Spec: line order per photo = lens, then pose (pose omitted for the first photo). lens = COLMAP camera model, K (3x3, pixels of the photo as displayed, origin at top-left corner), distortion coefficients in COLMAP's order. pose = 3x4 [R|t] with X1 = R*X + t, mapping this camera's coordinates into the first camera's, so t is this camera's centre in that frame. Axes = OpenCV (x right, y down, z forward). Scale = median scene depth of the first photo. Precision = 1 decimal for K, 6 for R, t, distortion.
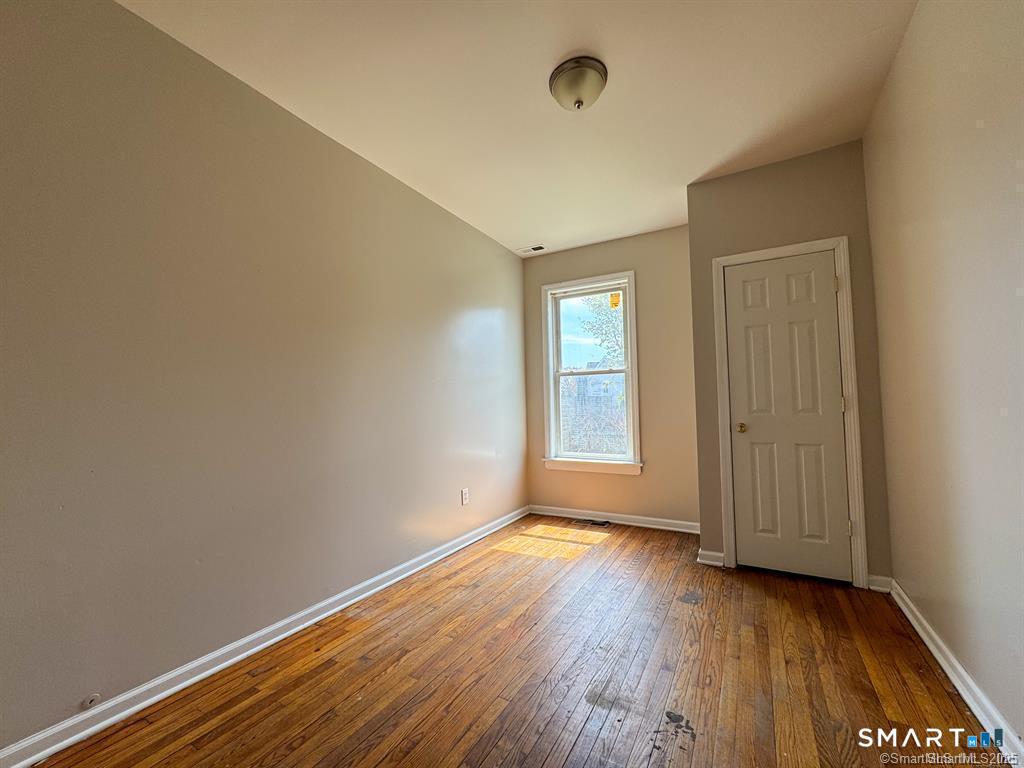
lens RADIAL K [[406.9, 0, 511.8], [0, 406.9, 383.4], [0, 0, 1]] dist [-0.008763, 0.001100]
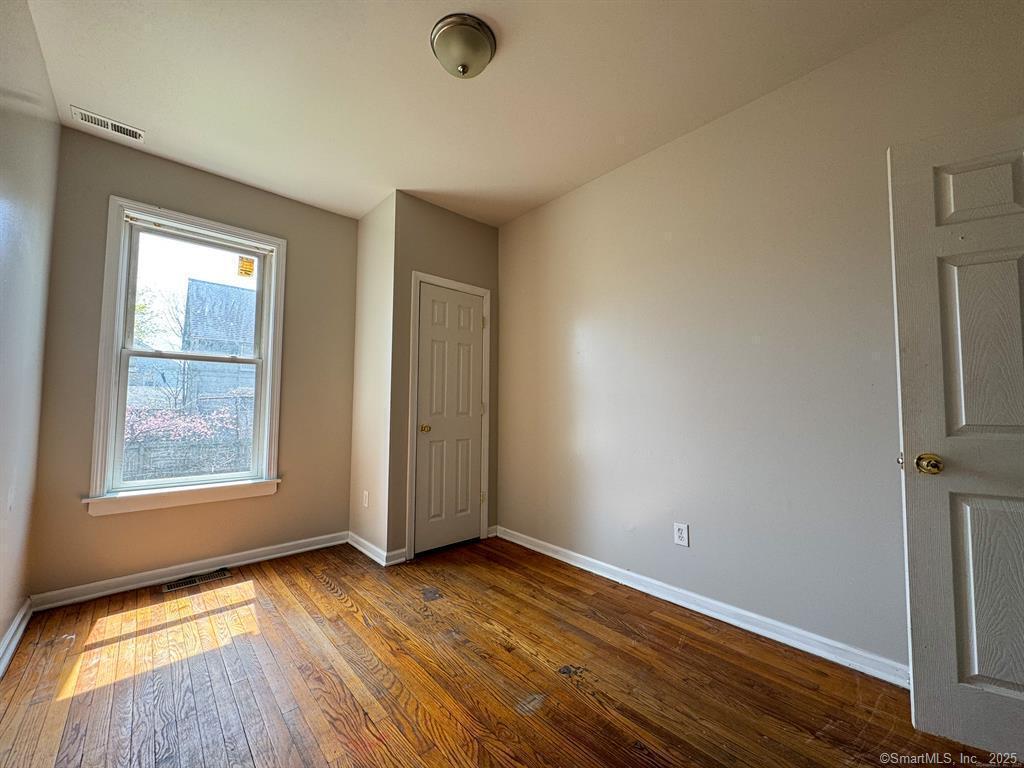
lens RADIAL K [[406.9, 0, 515.2], [0, 406.9, 384.0], [0, 0, 1]] dist [-0.008763, 0.001100]
pose [[0.293521, 0.073984, 0.953085, -0.413035], [-0.061226, 0.996409, -0.058492, 0.034883], [-0.953990, -0.041185, 0.296997, 0.408082]]
